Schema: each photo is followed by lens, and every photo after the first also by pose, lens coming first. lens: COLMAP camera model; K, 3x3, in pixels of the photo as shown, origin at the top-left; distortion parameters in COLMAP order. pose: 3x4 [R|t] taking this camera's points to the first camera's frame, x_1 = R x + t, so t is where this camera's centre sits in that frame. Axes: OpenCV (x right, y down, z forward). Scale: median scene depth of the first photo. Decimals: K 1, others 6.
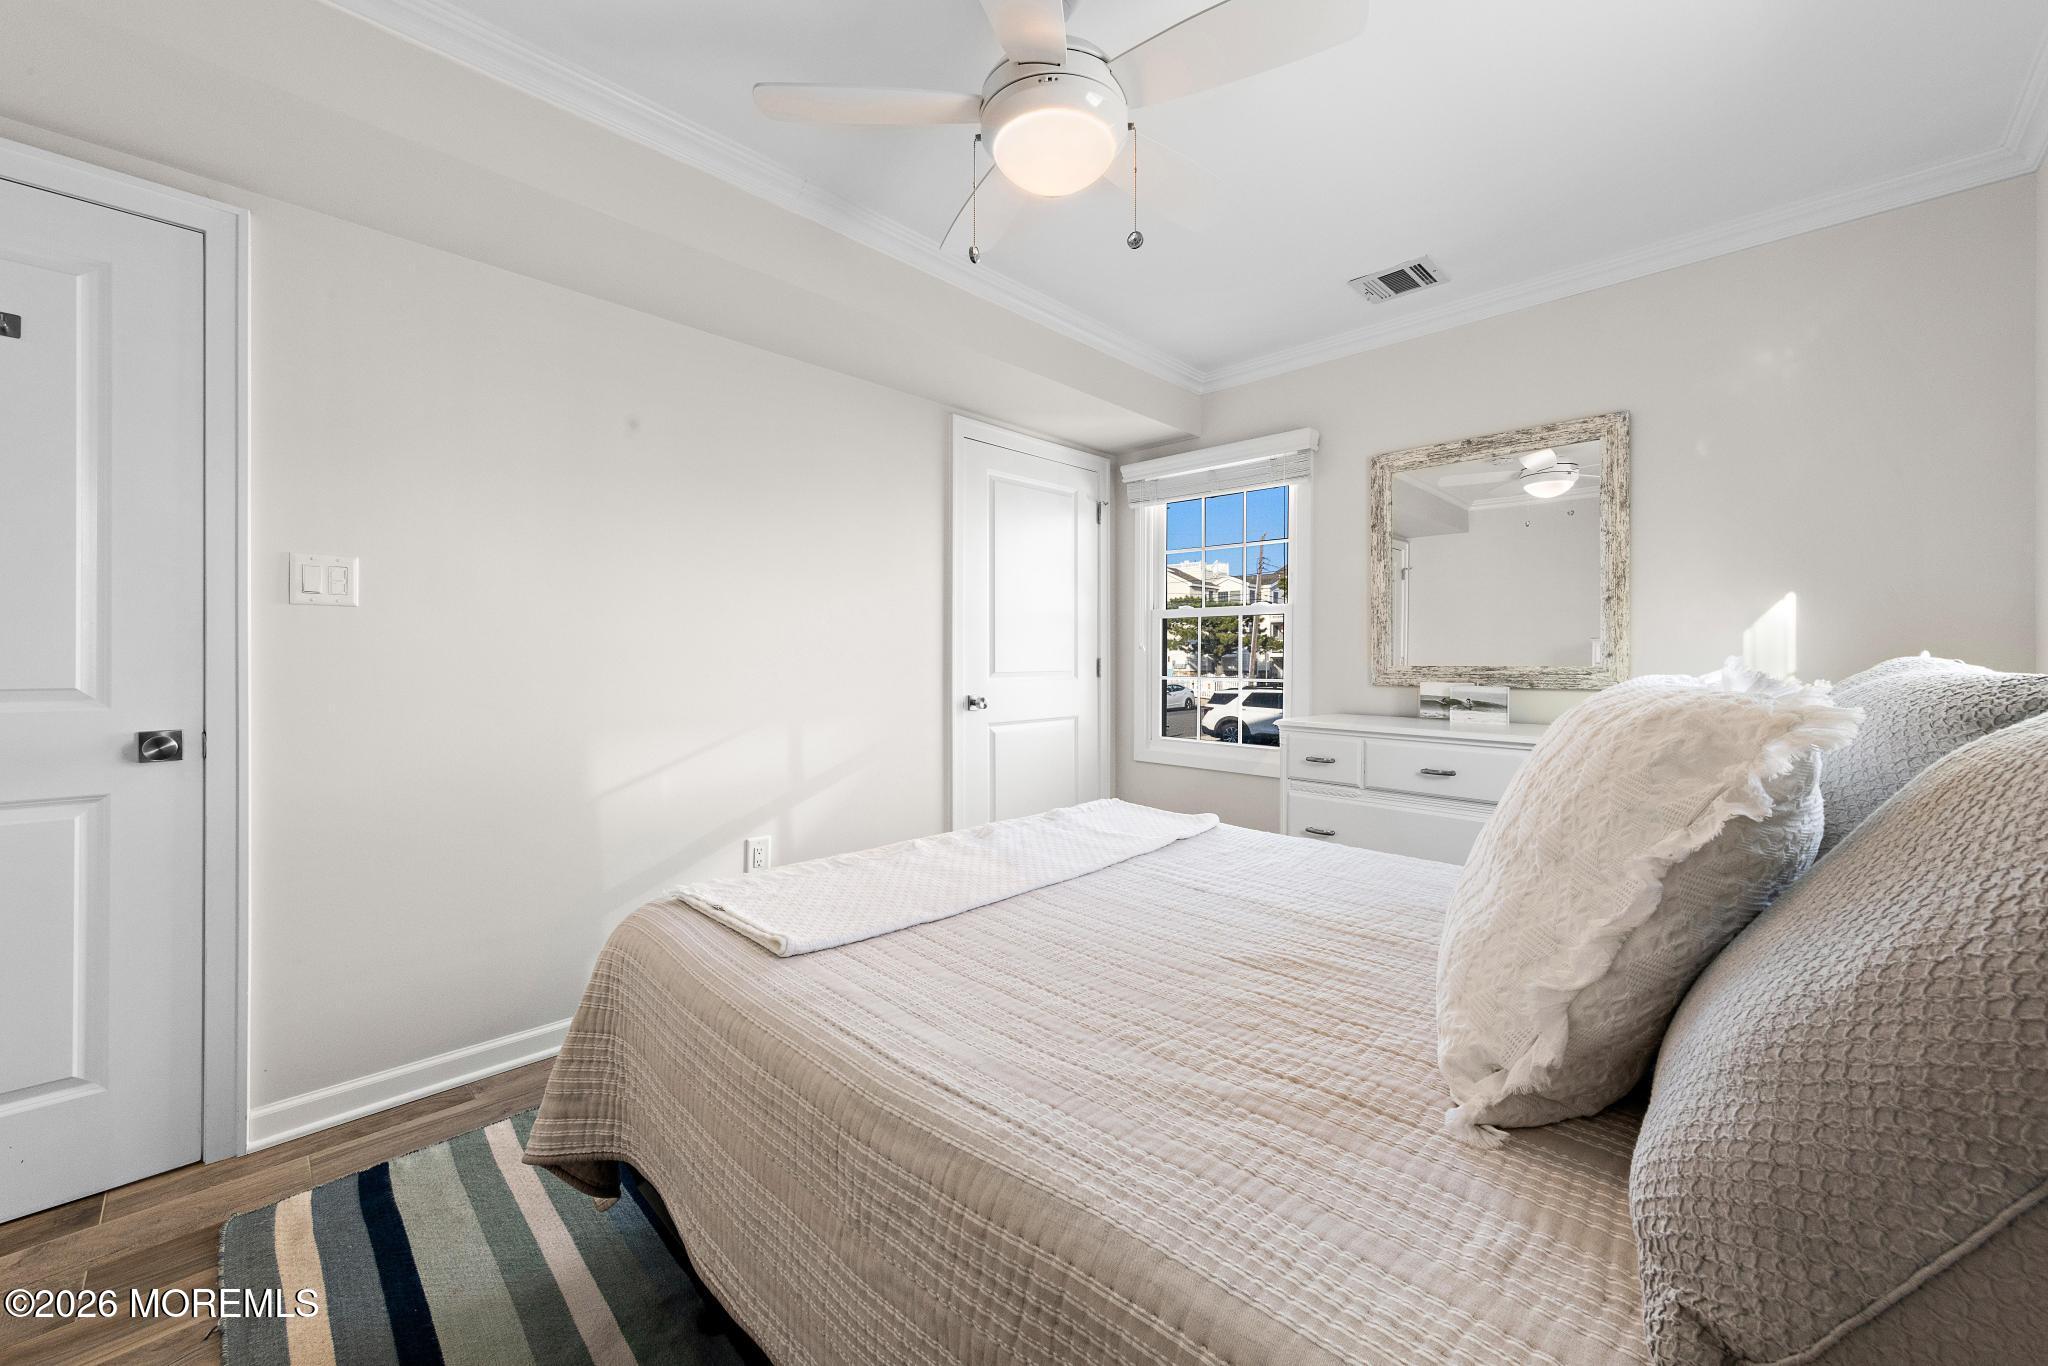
lens RADIAL K [[787.0, 0, 1024.9], [0, 787.0, 668.6], [0, 0, 1]] dist [0.009600, 0.000120]
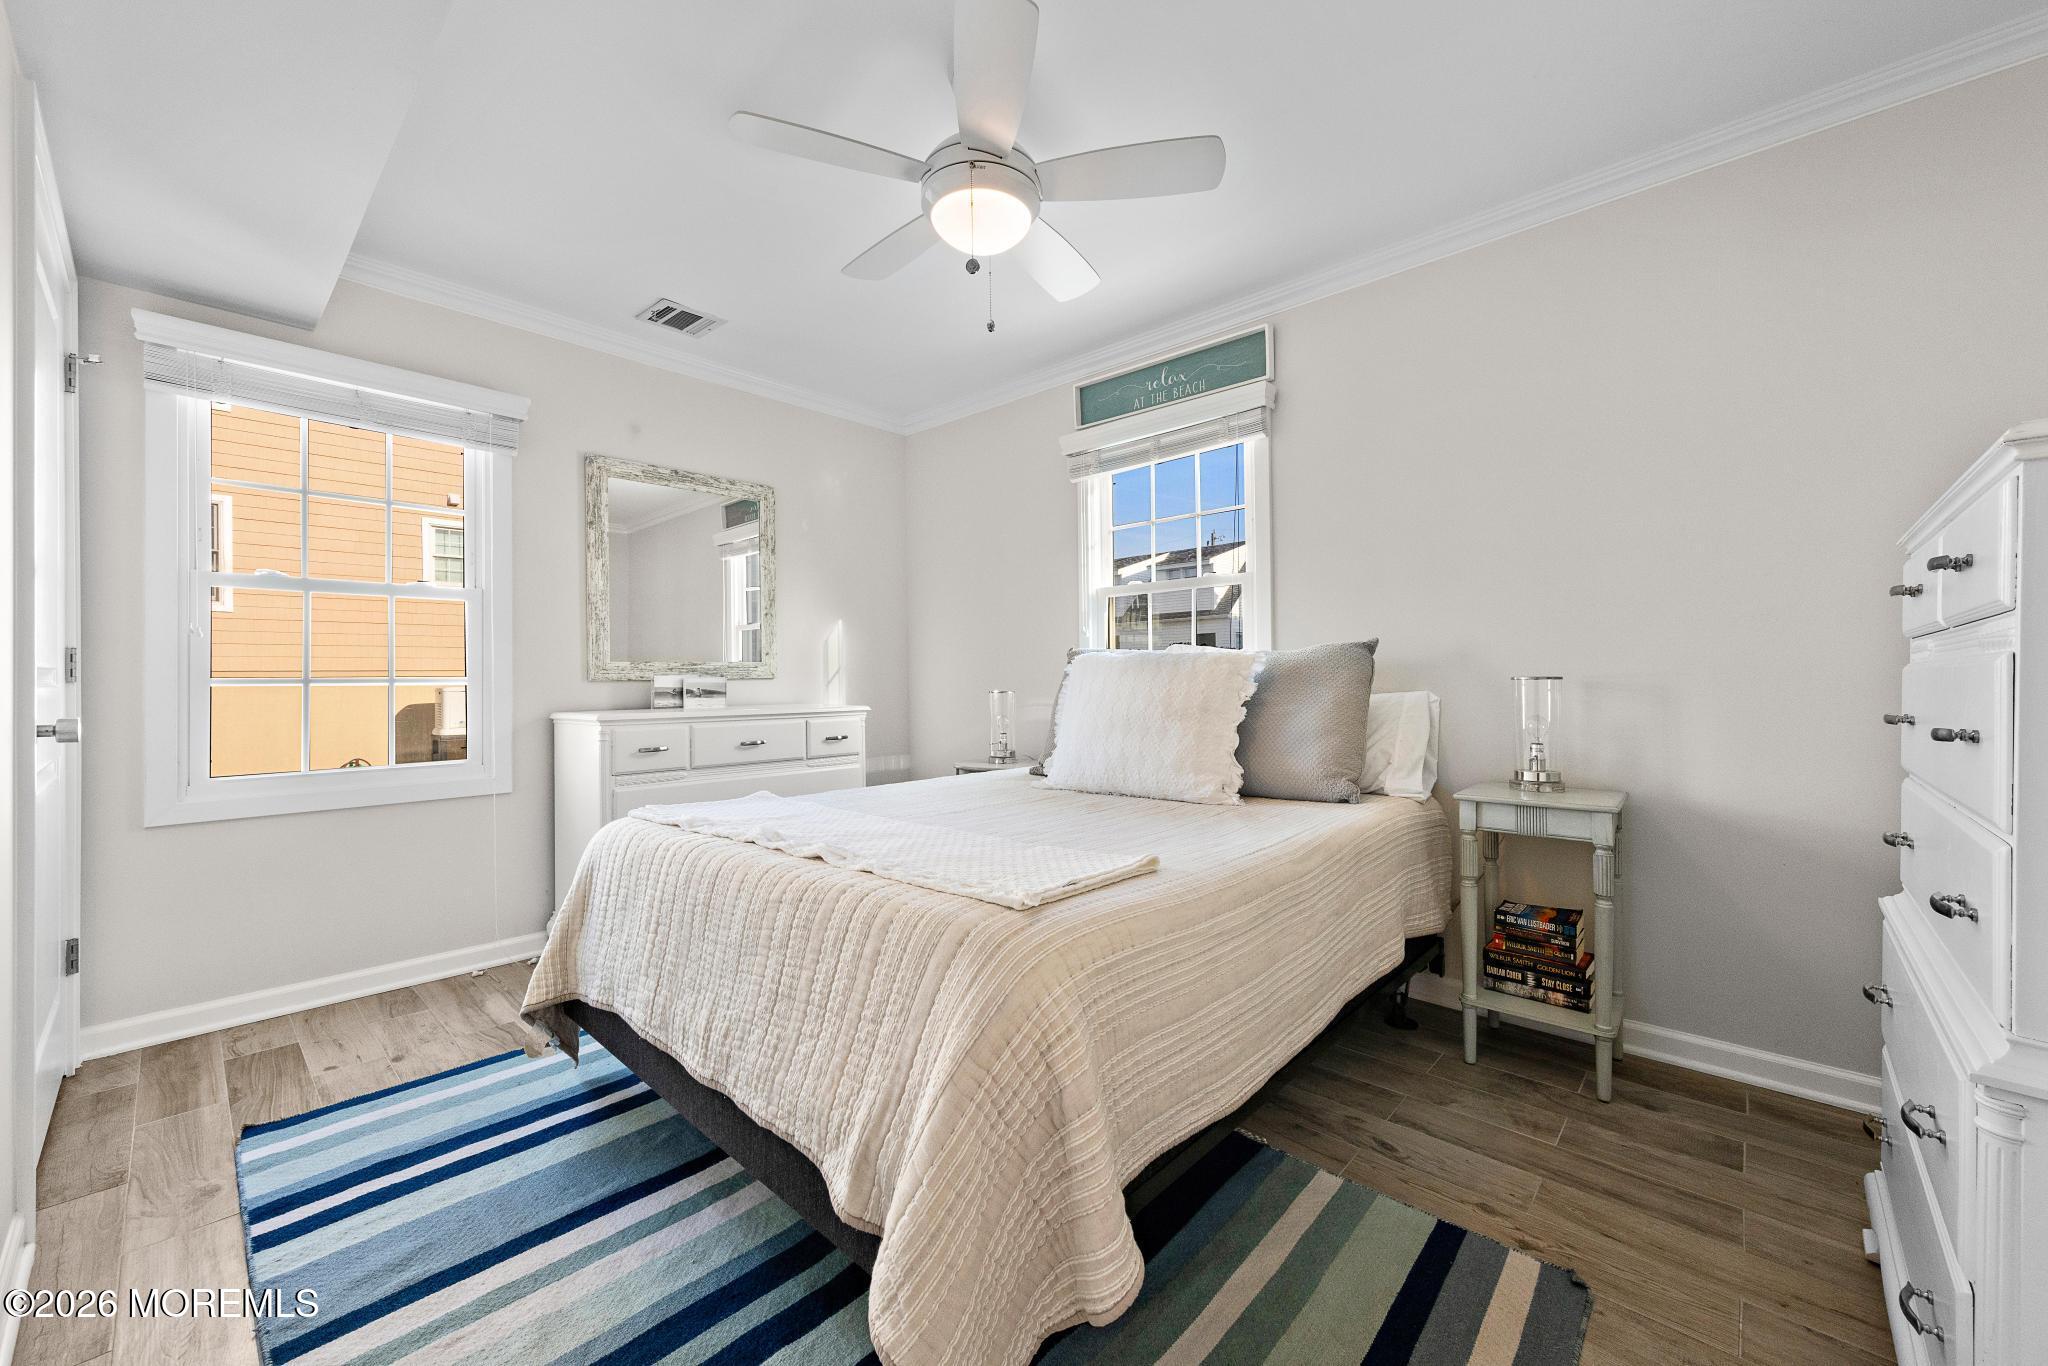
lens RADIAL K [[787.0, 0, 1024.7], [0, 787.0, 679.0], [0, 0, 1]] dist [0.009600, 0.000120]
pose [[-0.035074, -0.005914, 0.999367, -0.646478], [0.022684, 0.999720, 0.006712, 0.027051], [-0.999127, 0.022905, -0.034930, 0.533495]]
